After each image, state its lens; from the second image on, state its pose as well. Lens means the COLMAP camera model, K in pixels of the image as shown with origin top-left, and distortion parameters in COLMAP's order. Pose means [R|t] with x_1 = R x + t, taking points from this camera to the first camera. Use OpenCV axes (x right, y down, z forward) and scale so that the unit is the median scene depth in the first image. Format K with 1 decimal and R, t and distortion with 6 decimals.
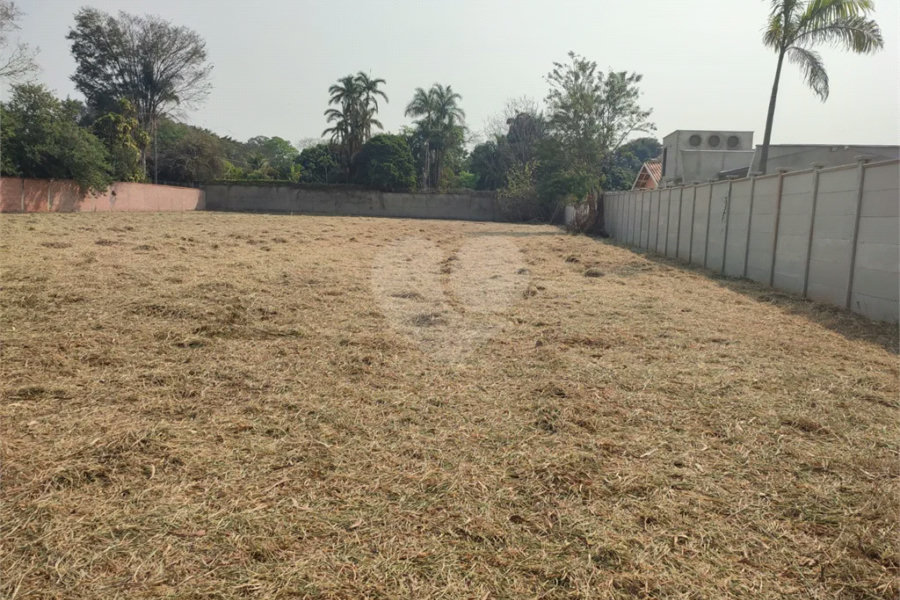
lens RADIAL K [[652.7, 0, 458.0], [0, 652.7, 310.3], [0, 0, 1]] dist [0.036782, -0.038788]
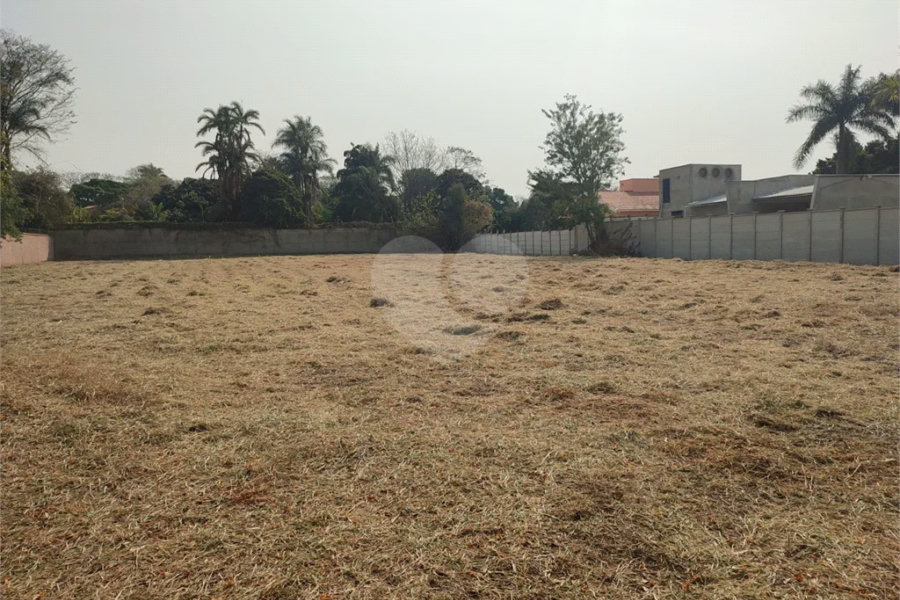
lens RADIAL K [[652.7, 0, 458.0], [0, 652.7, 310.3], [0, 0, 1]] dist [0.036782, -0.038788]
pose [[0.918357, -0.093386, 0.384576, -0.246110], [0.110320, 0.993649, -0.022157, -0.014787], [-0.380065, 0.062775, 0.922827, 0.038370]]
